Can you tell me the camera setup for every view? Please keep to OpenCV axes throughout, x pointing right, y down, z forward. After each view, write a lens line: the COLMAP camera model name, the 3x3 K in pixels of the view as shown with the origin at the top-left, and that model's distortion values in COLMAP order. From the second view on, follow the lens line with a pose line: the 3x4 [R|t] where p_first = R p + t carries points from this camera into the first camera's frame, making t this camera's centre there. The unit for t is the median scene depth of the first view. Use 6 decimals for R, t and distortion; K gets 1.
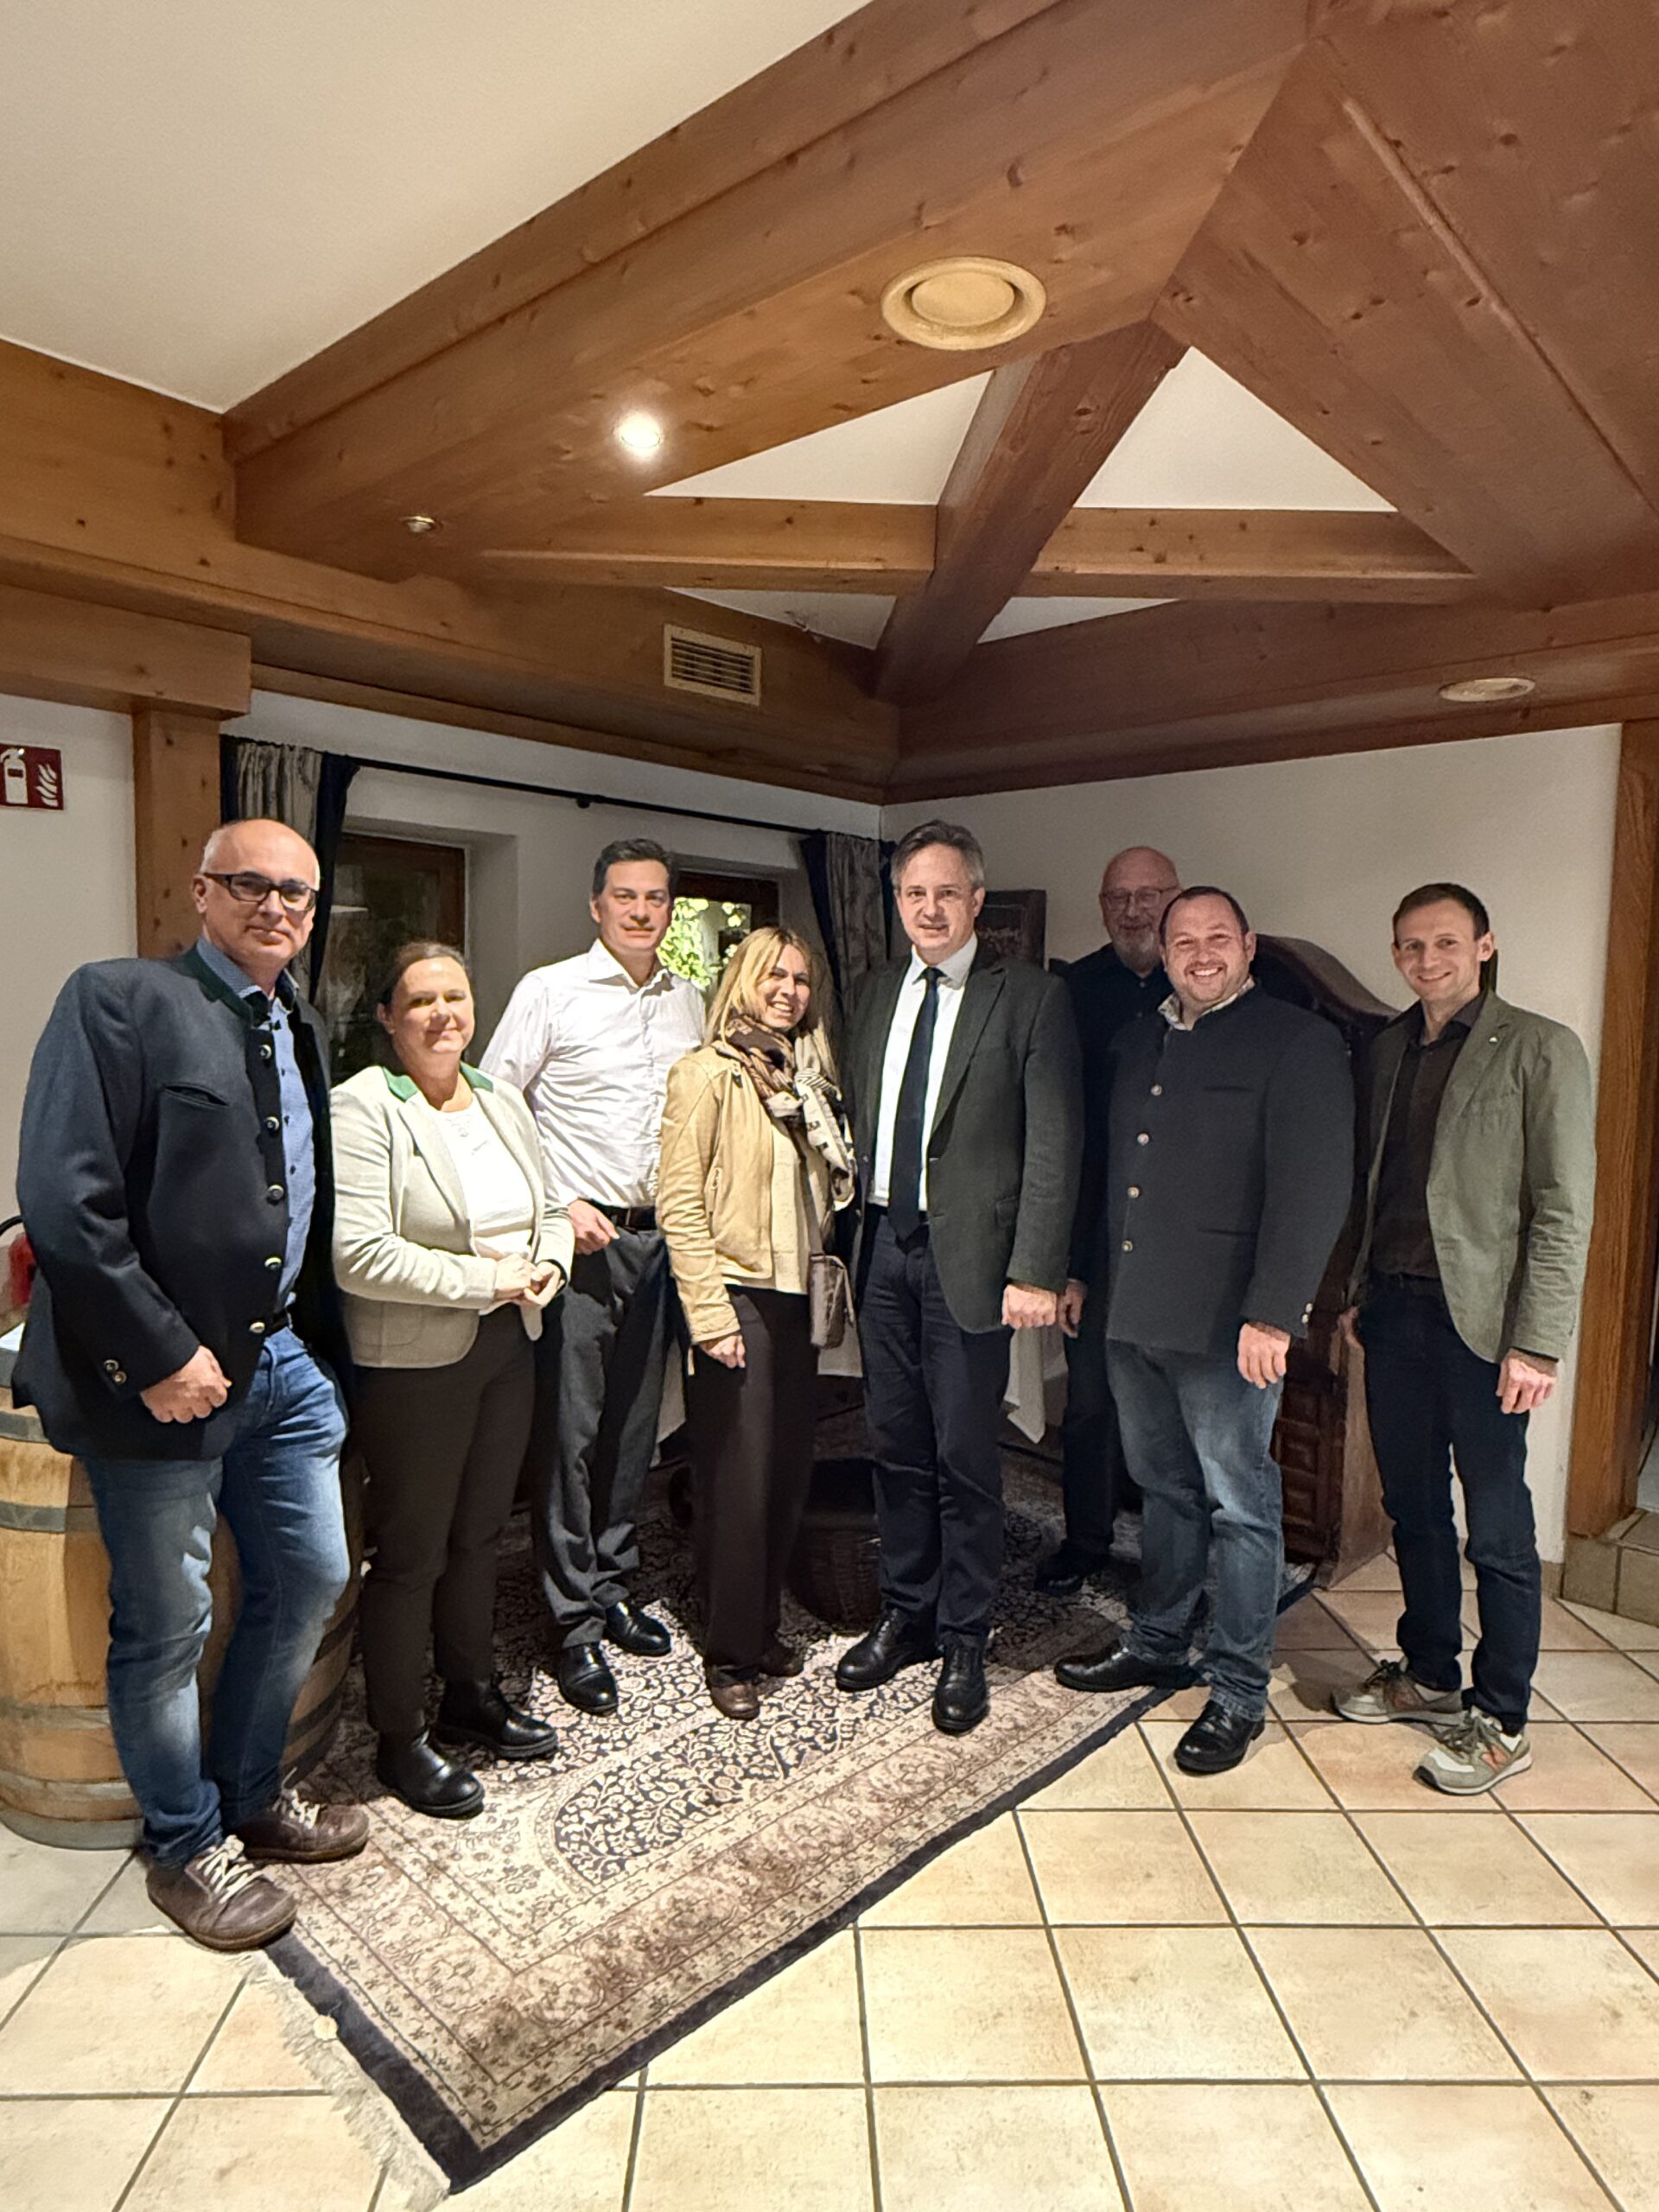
lens RADIAL K [[1344.5, 0, 829.5], [0, 1344.5, 1106.0], [0, 0, 1]] dist [0.020241, 0.000366]
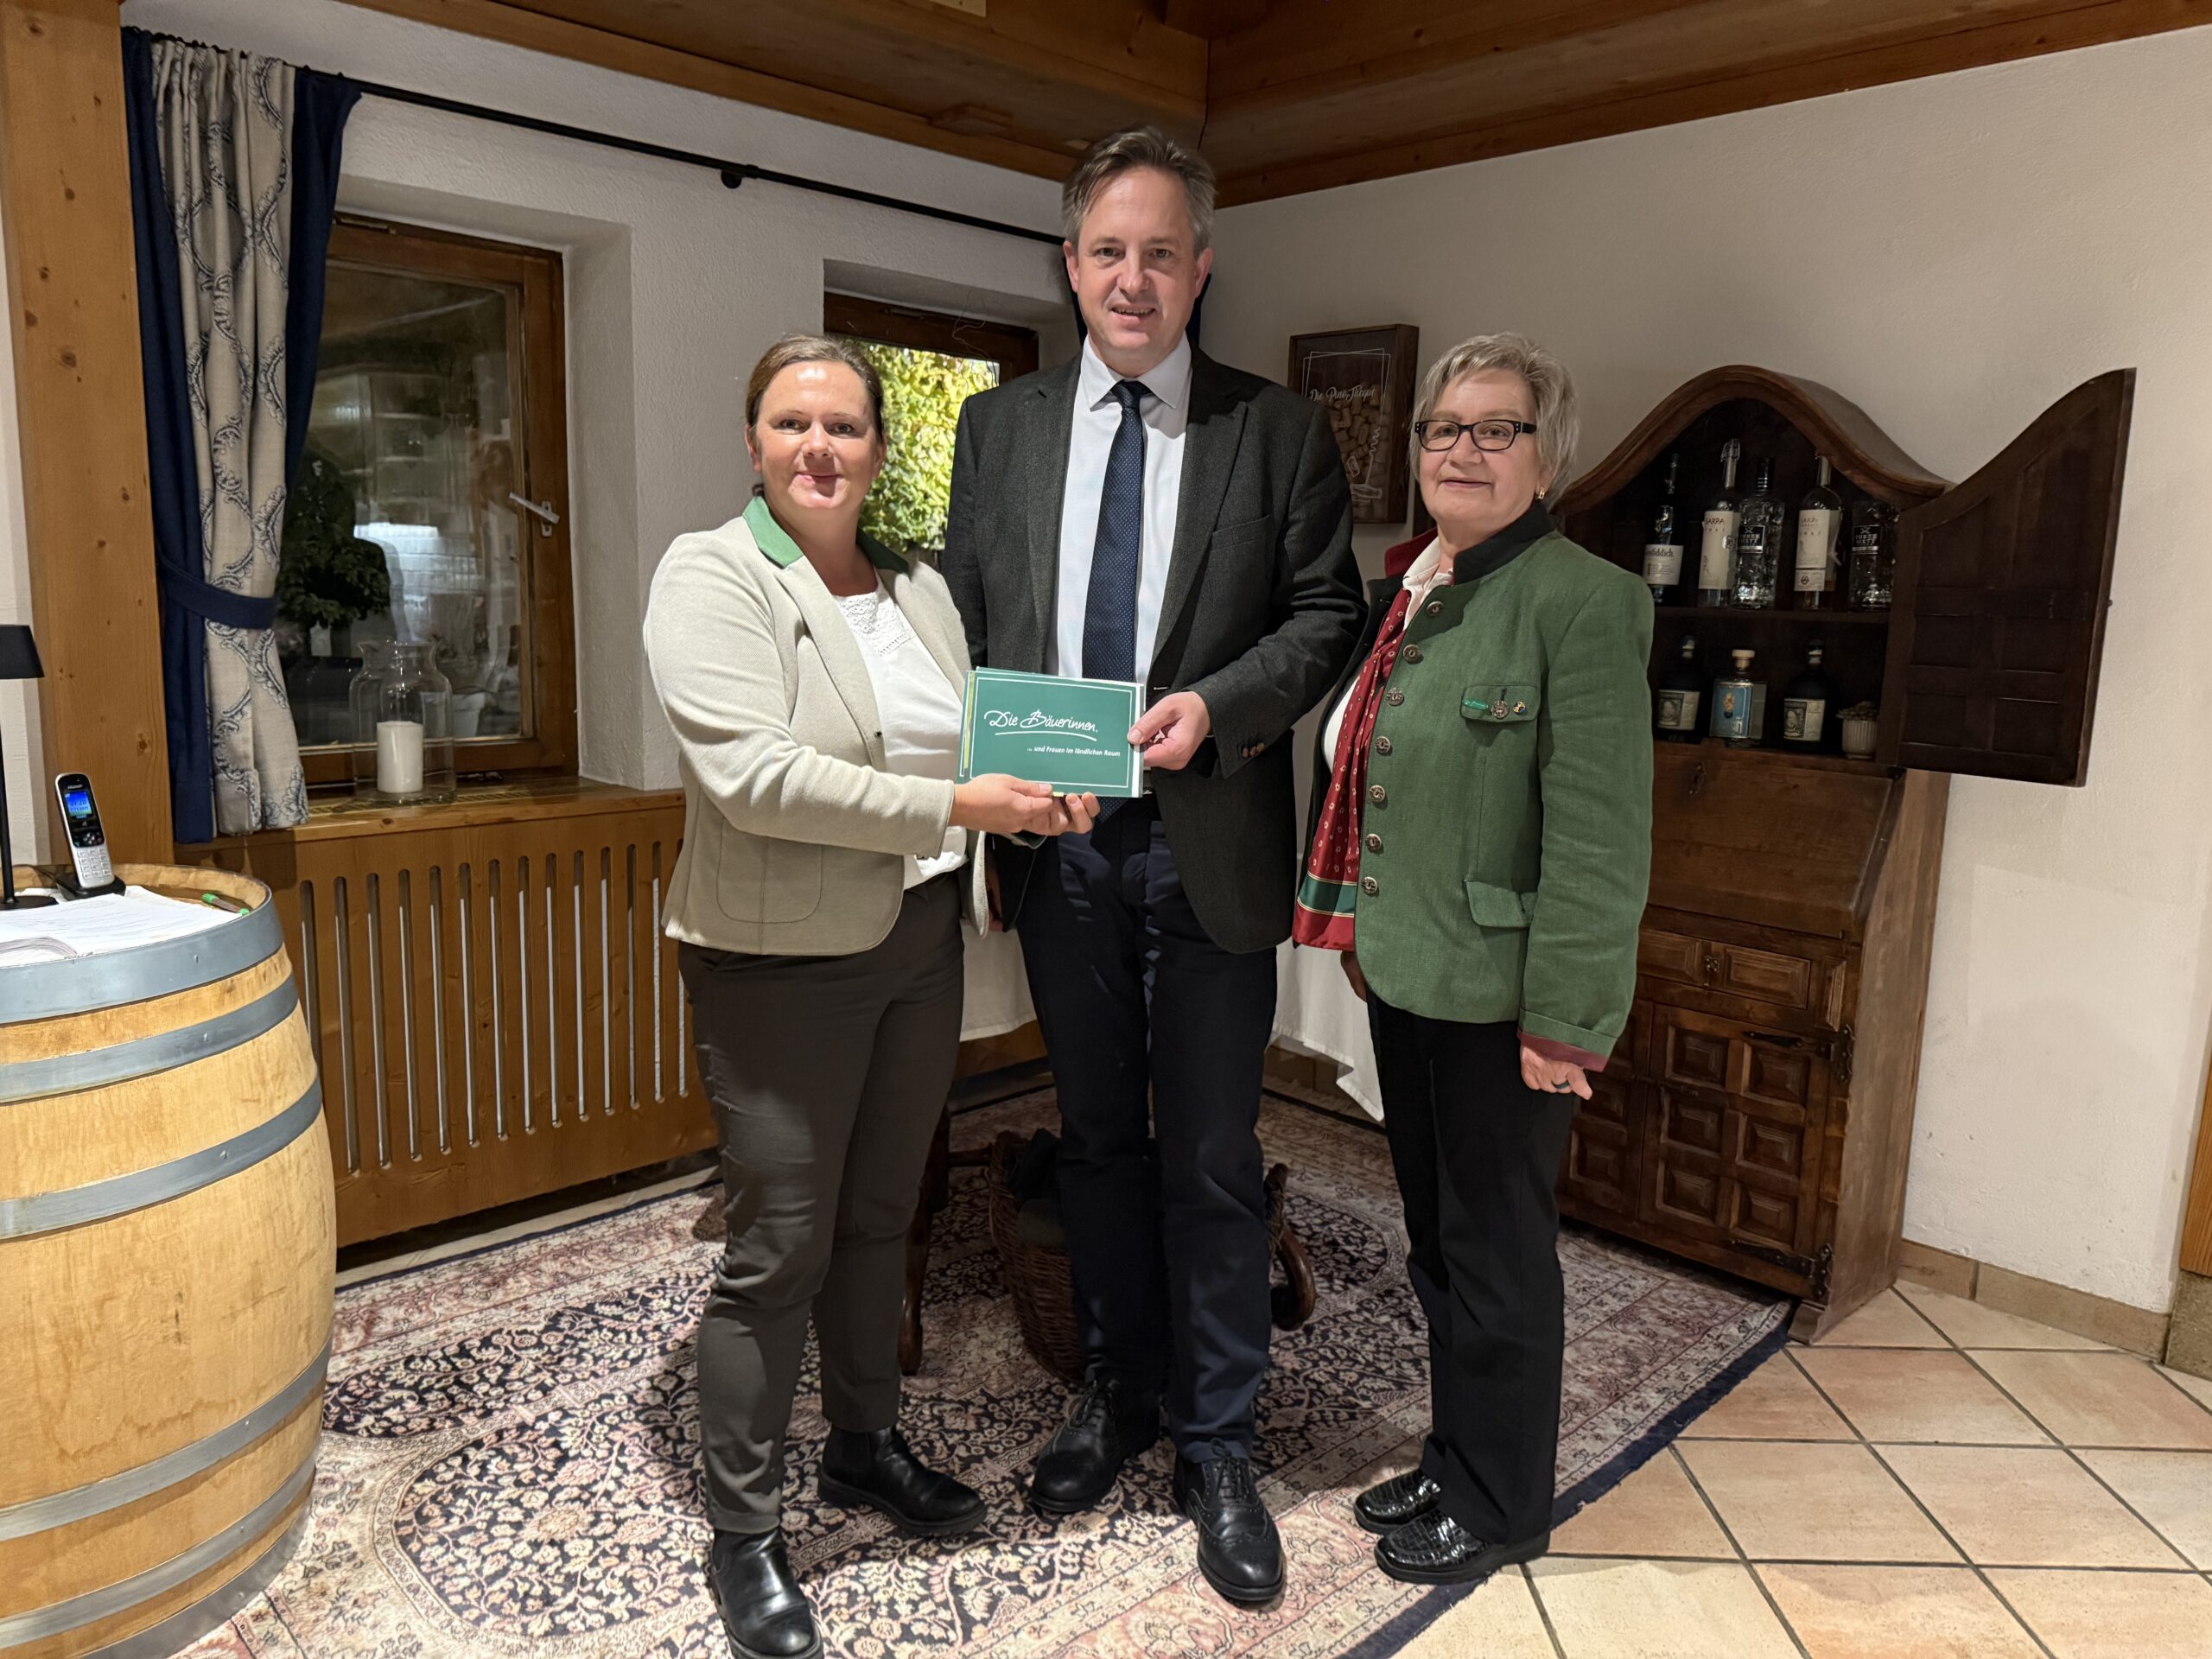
lens RADIAL K [[1521.3, 0, 1106.0], [0, 1521.3, 829.5], [0, 0, 1]] dist [-0.001170, -0.002823]
pose [[0.998858, 0.009745, -0.046783, 0.060099], [-0.005927, 0.996690, 0.081085, 0.049951], [0.047418, -0.080715, 0.995609, 0.294958]]
